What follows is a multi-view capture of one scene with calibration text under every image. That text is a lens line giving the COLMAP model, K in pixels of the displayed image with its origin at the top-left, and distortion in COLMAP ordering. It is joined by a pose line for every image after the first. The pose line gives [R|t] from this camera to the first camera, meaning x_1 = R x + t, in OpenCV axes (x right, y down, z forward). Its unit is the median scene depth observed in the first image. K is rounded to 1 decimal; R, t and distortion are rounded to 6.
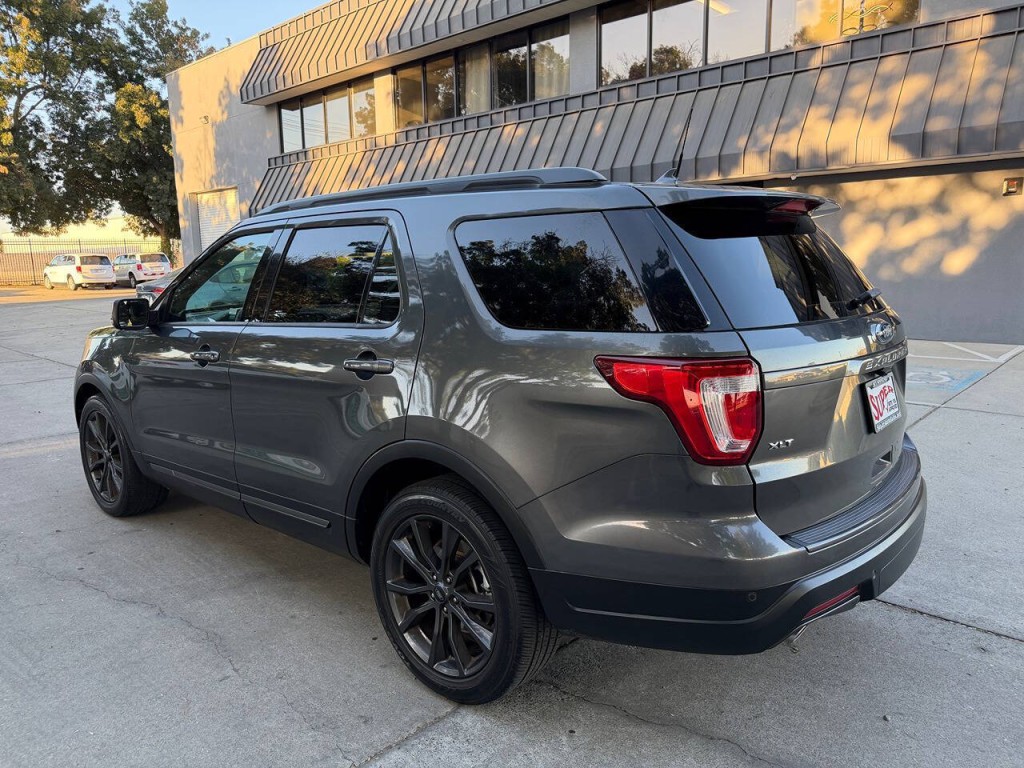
lens RADIAL K [[738.7, 0, 517.8], [0, 738.7, 389.3], [0, 0, 1]] dist [-0.016762, -0.006433]
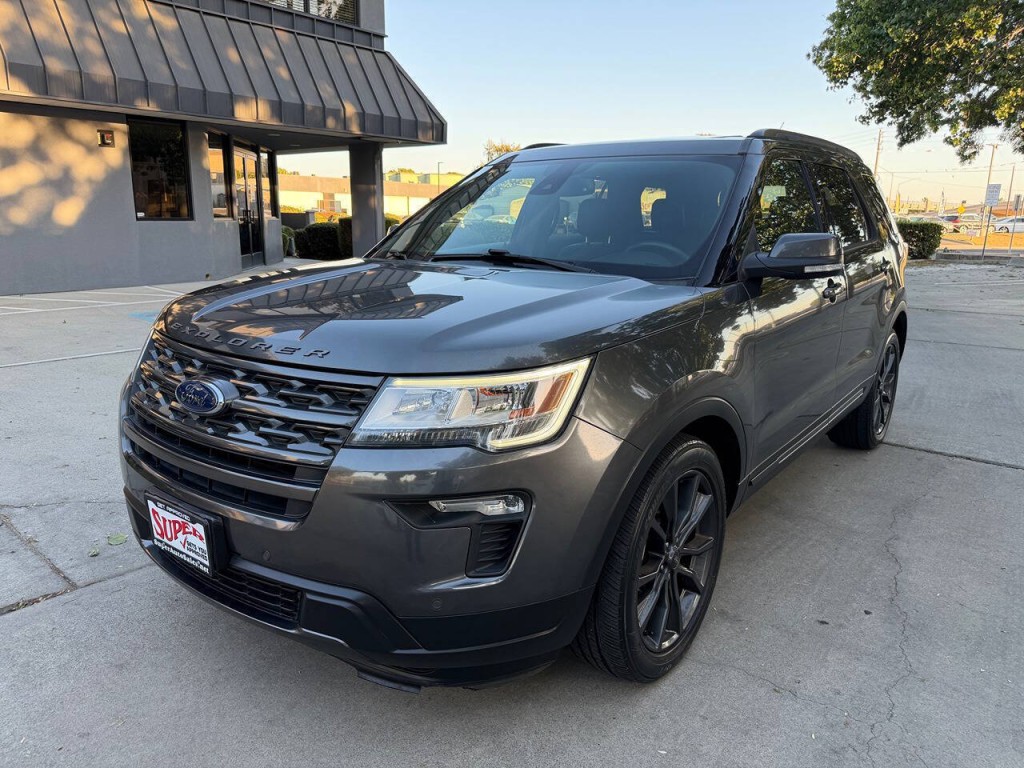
lens RADIAL K [[738.7, 0, 517.8], [0, 738.7, 389.3], [0, 0, 1]] dist [-0.016762, -0.006433]
pose [[-0.071262, -0.208670, 0.975386, -0.445396], [0.160768, 0.962684, 0.217699, -0.062940], [-0.984416, 0.172325, -0.035055, 0.482272]]
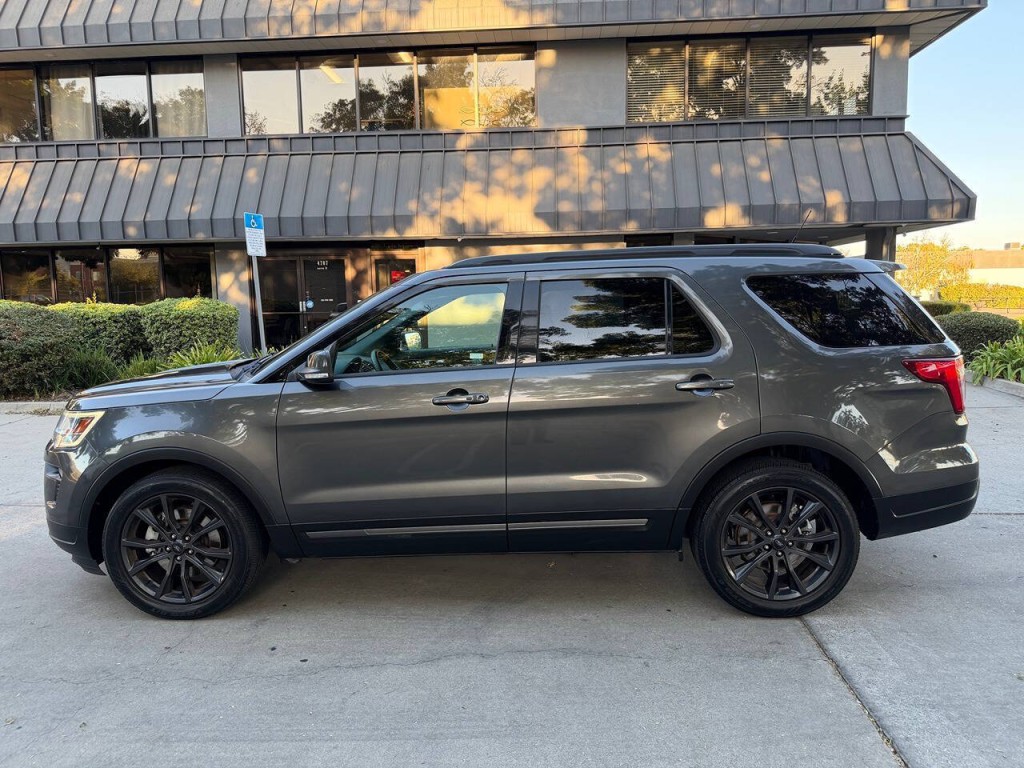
lens RADIAL K [[722.7, 0, 518.9], [0, 722.7, 388.6], [0, 0, 1]] dist [0.053916, -0.079521]
pose [[0.768383, -0.073560, 0.635748, -0.338387], [0.112083, 0.993487, -0.020514, -0.011295], [-0.630099, 0.087019, 0.771624, 0.051645]]
